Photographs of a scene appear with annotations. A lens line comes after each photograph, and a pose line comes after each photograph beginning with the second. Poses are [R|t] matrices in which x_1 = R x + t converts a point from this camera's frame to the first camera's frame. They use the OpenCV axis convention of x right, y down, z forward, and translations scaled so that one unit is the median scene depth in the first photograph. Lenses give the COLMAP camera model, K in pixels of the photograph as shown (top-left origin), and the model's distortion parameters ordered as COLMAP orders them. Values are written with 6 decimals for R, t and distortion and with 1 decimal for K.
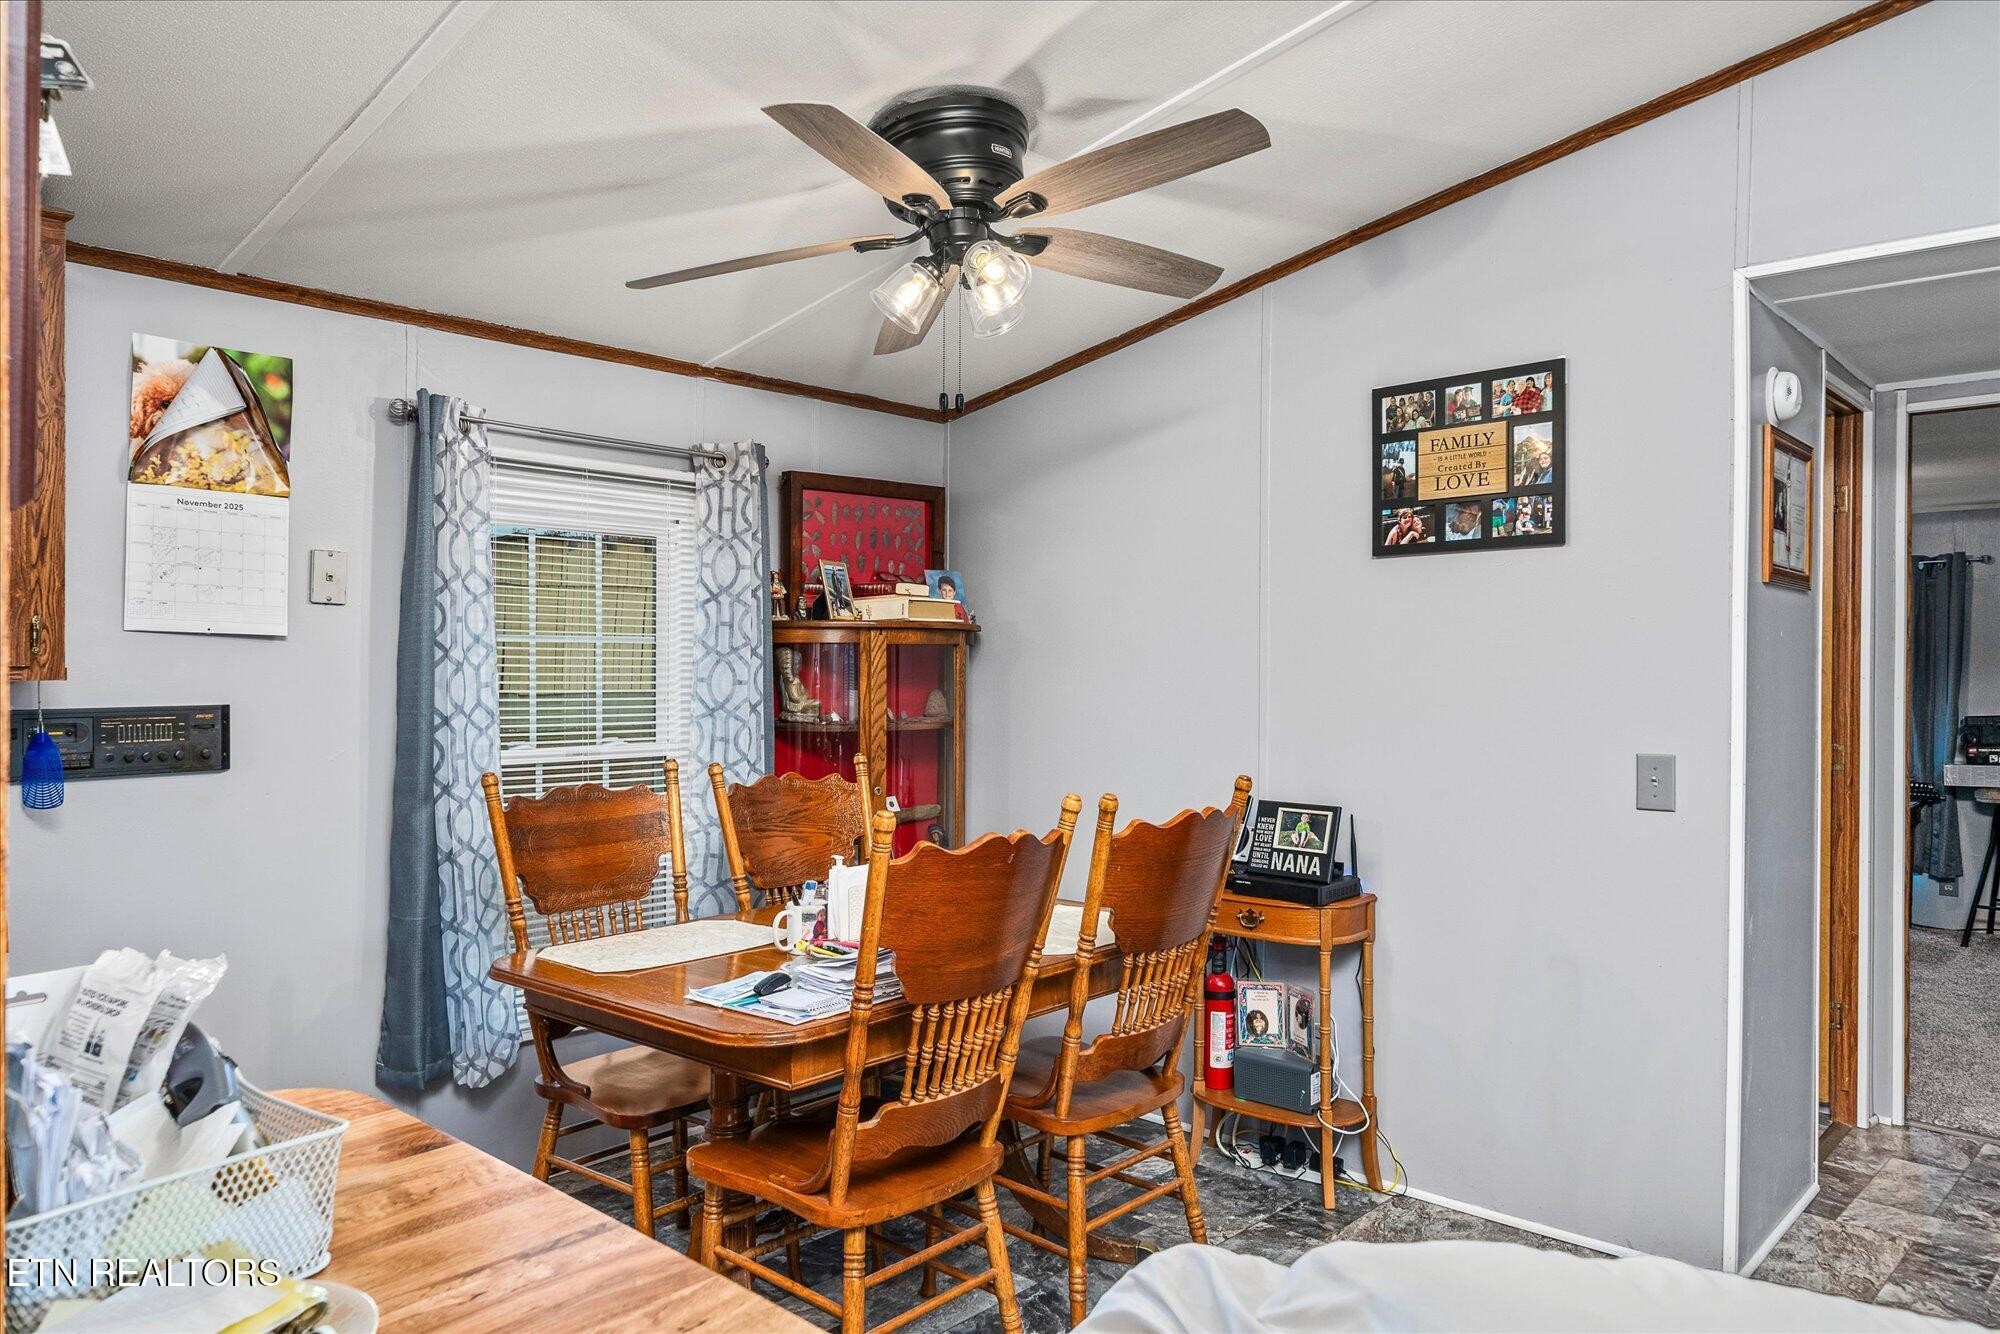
lens RADIAL K [[1361.0, 0, 1000.0], [0, 1361.0, 667.0], [0, 0, 1]] dist [-0.004086, -0.000513]
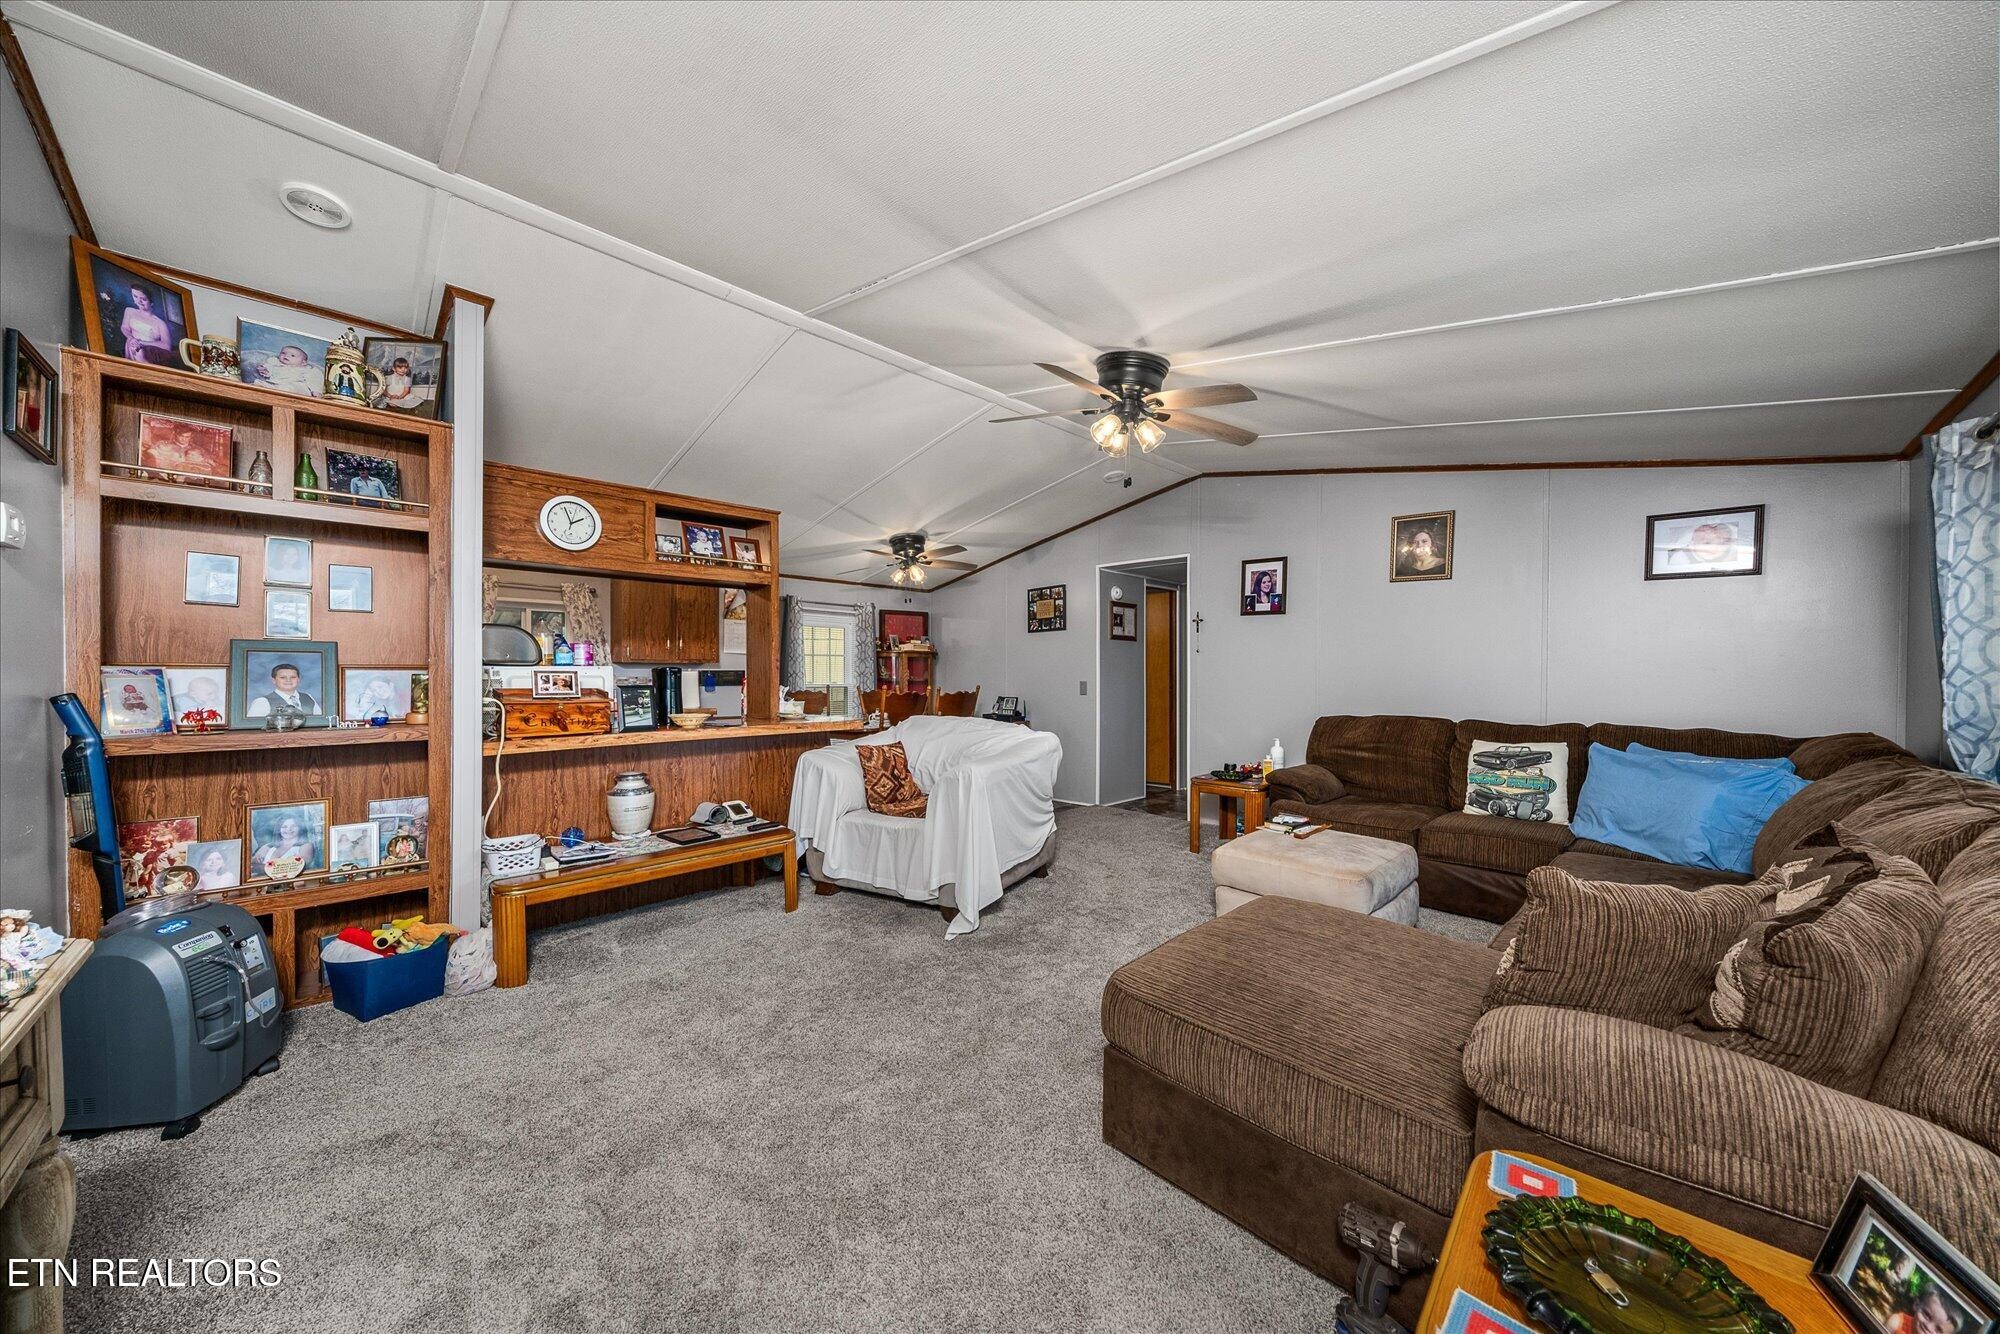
lens RADIAL K [[680.7, 0, 1000.0], [0, 680.7, 667.0], [0, 0, 1]] dist [-0.000286, -0.000007]
pose [[0.998858, -0.005872, -0.047409, 0.286810], [0.005109, 0.999856, -0.016201, 0.046977], [0.047497, 0.015940, 0.998744, -0.935620]]
